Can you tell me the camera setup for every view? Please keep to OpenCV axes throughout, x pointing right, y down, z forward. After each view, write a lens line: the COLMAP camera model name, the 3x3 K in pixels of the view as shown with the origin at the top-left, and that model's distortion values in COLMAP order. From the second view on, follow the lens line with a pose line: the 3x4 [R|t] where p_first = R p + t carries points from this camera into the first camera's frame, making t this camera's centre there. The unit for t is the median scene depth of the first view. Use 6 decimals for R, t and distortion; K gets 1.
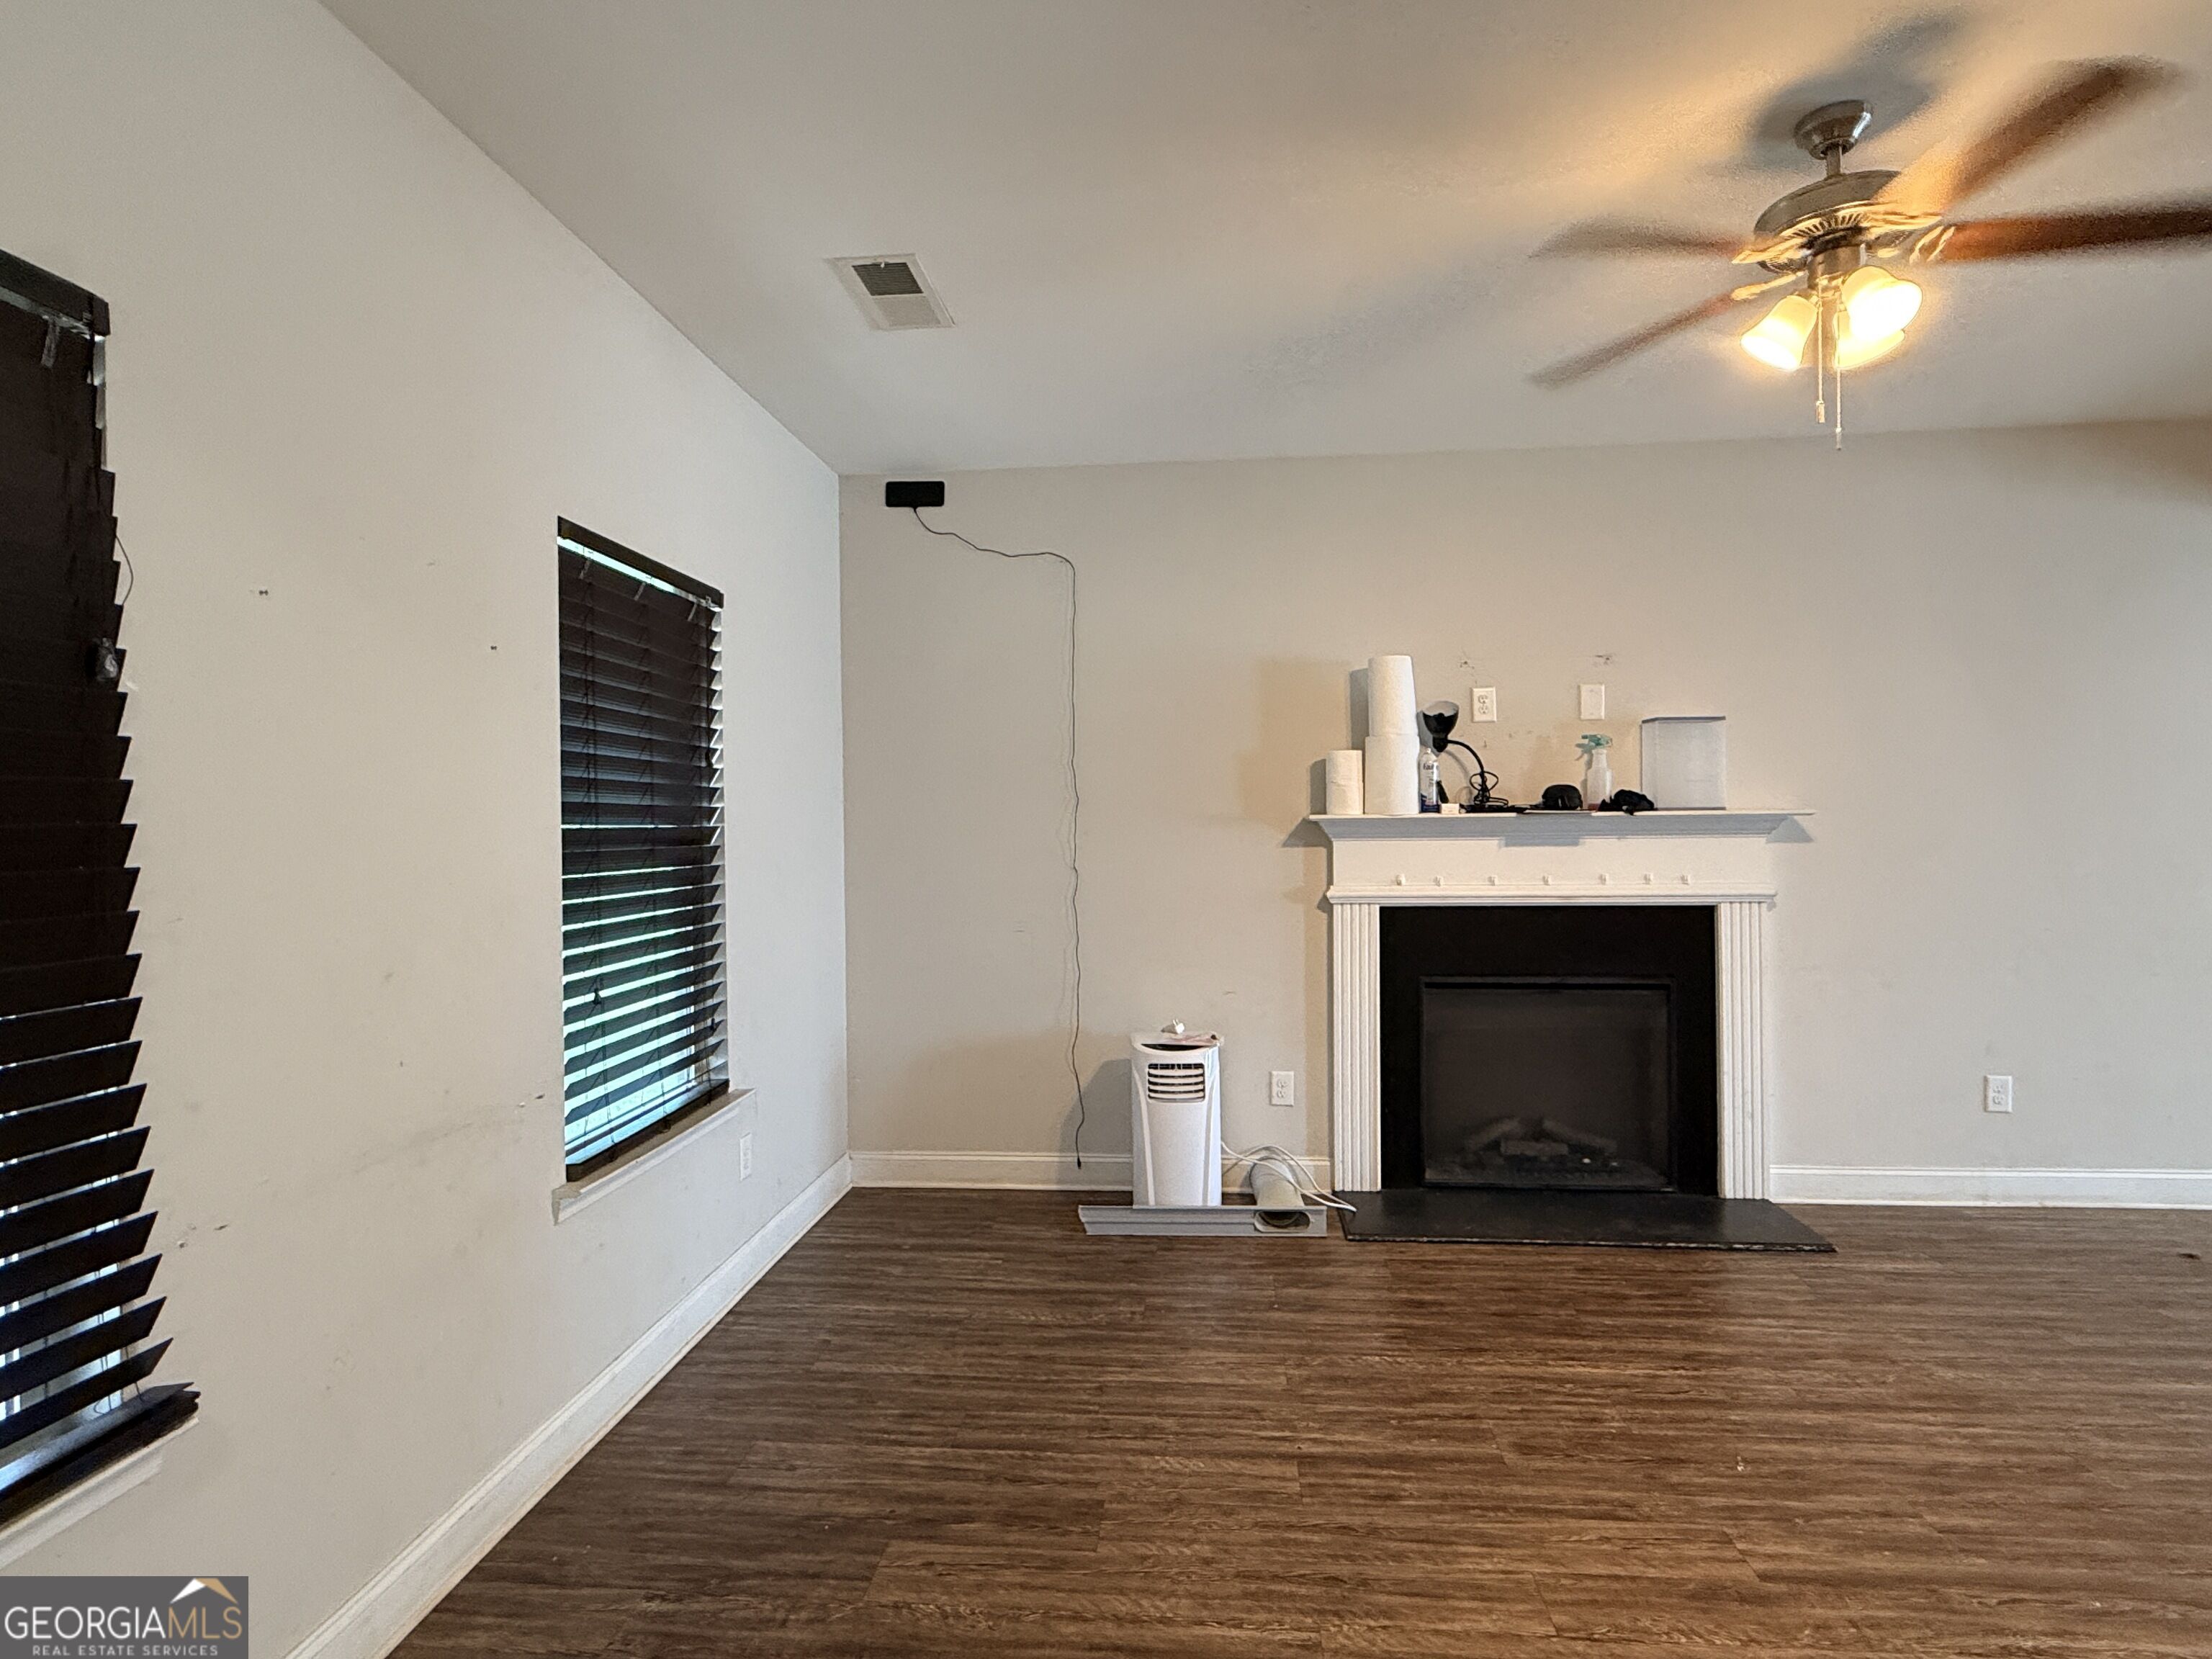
lens RADIAL K [[1203.7, 0, 1101.4], [0, 1203.7, 836.2], [0, 0, 1]] dist [0.004649, 0.001160]
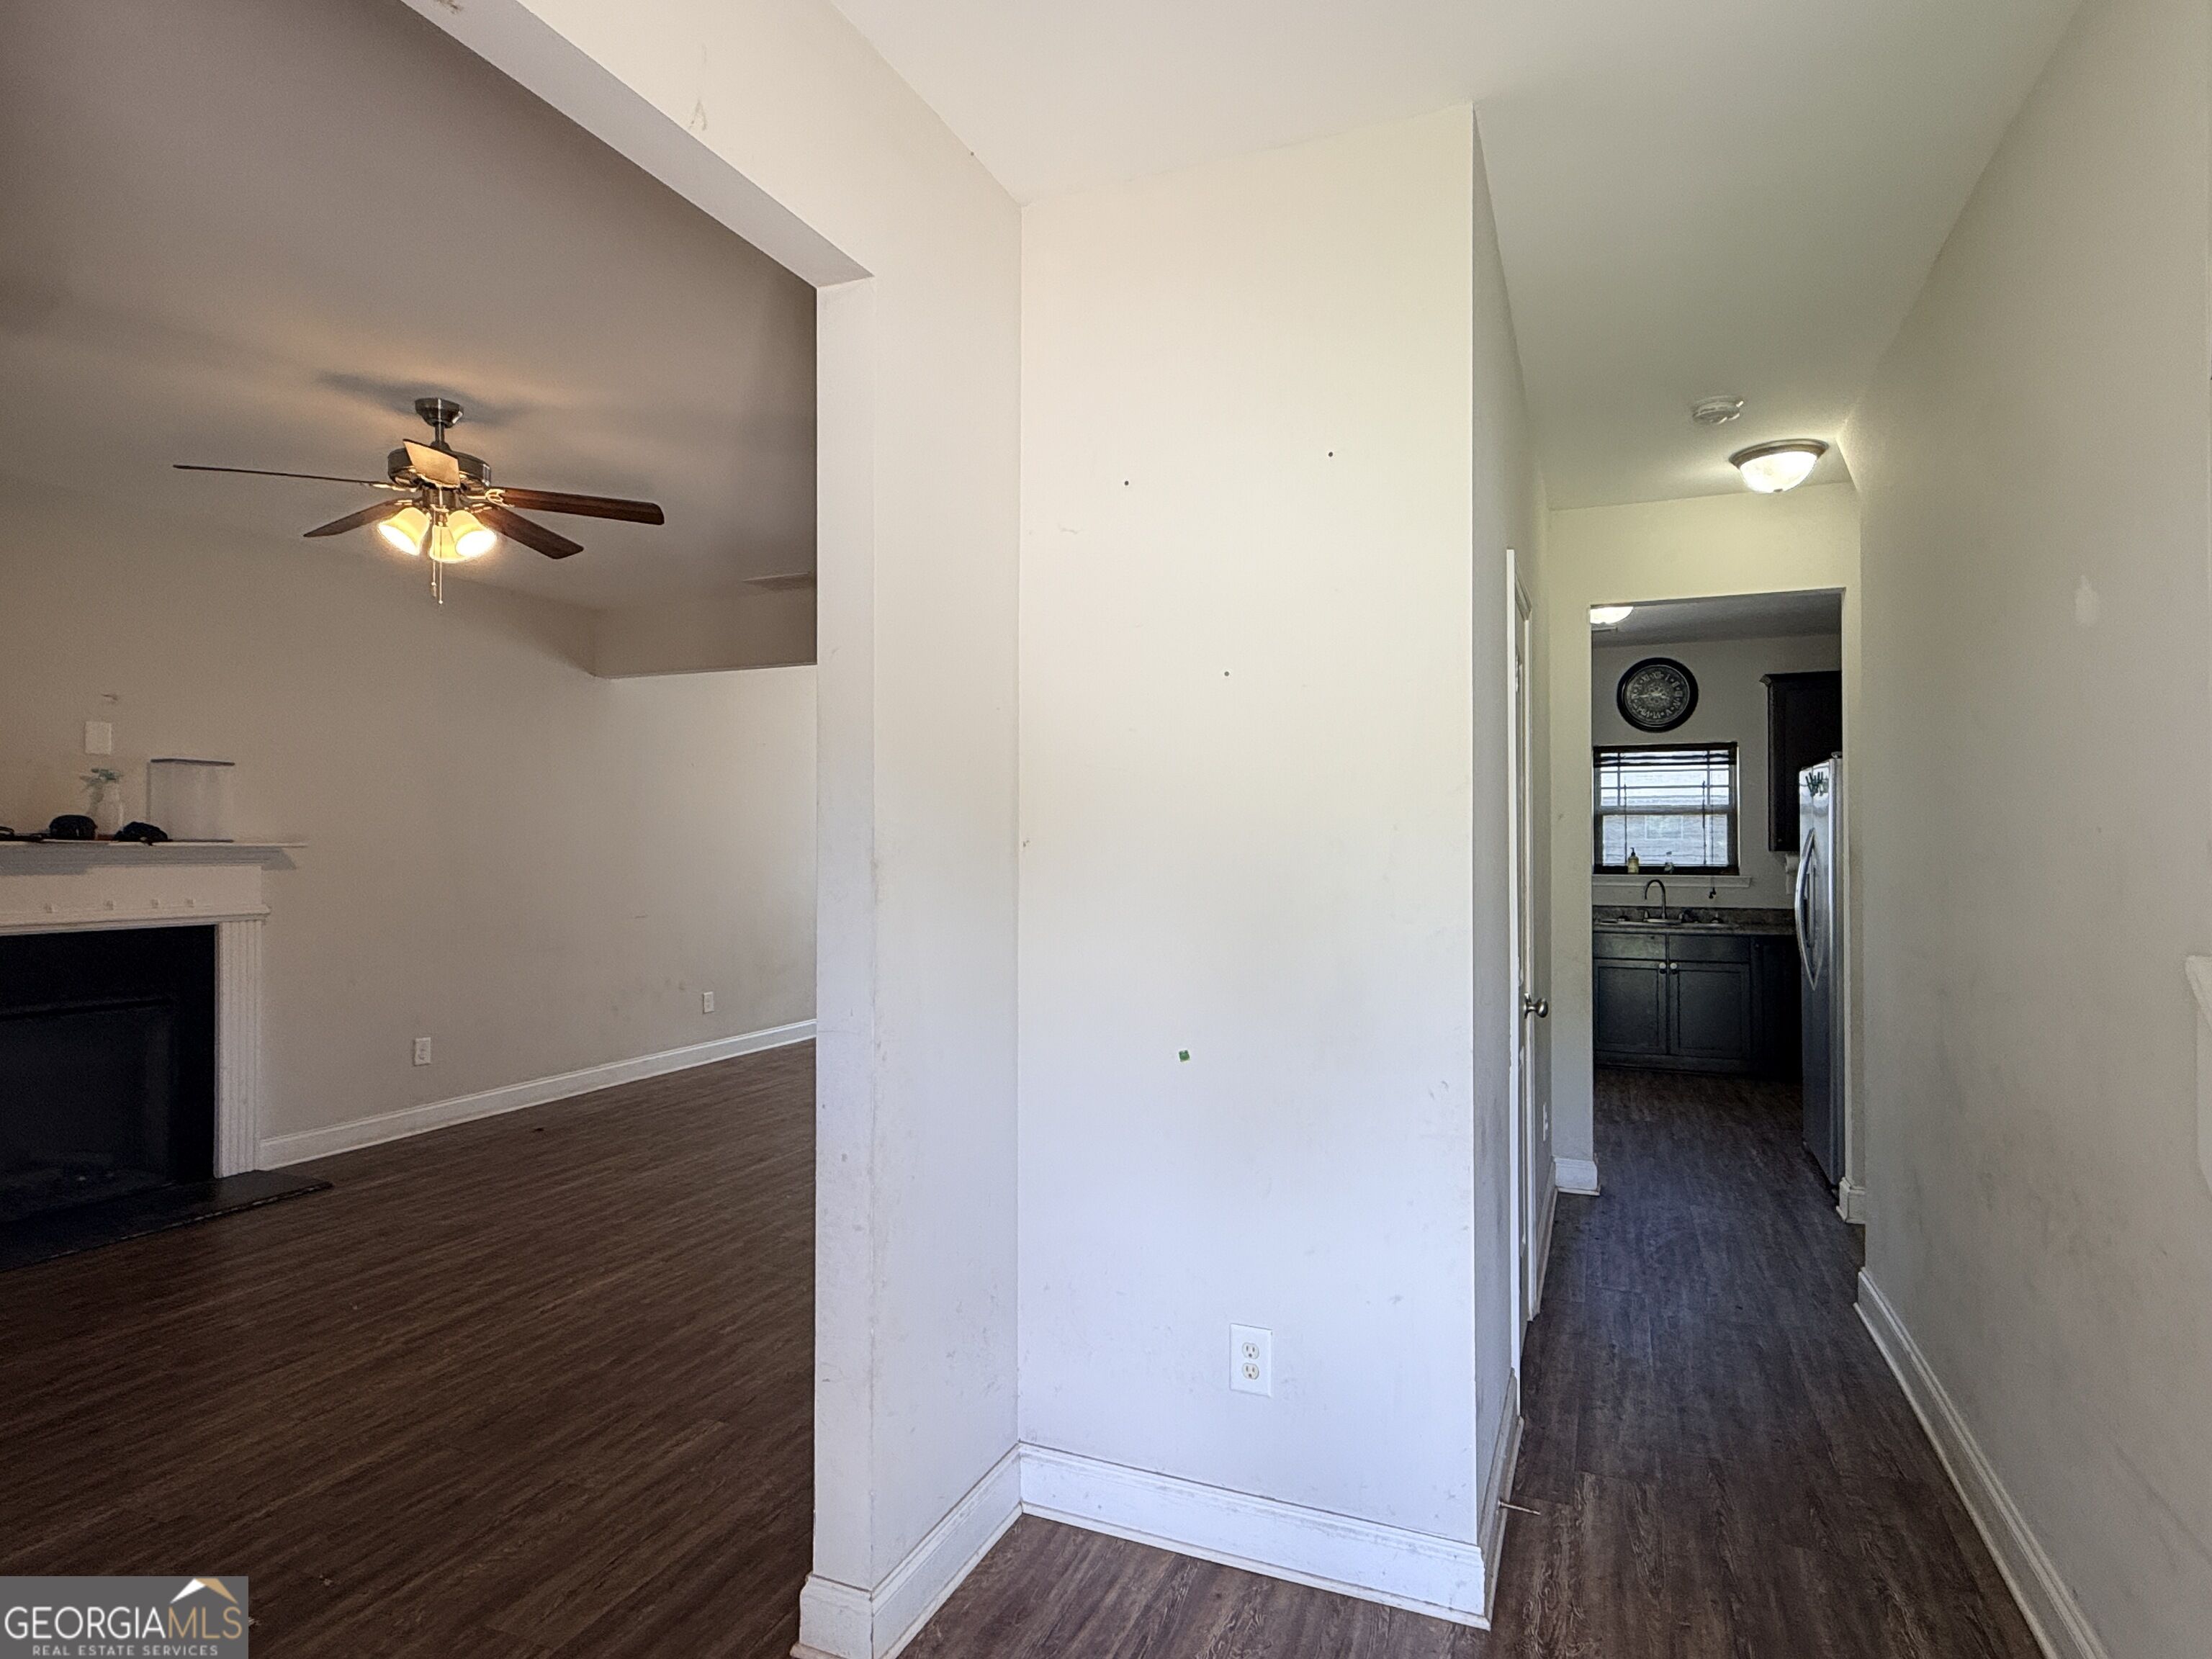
lens RADIAL K [[1203.7, 0, 1103.0], [0, 1203.7, 837.2], [0, 0, 1]] dist [0.004649, 0.001160]
pose [[0.303905, 0.019465, 0.952504, -0.459601], [0.010578, 0.999661, -0.023803, 0.014057], [-0.952644, 0.017309, 0.303596, -0.220772]]
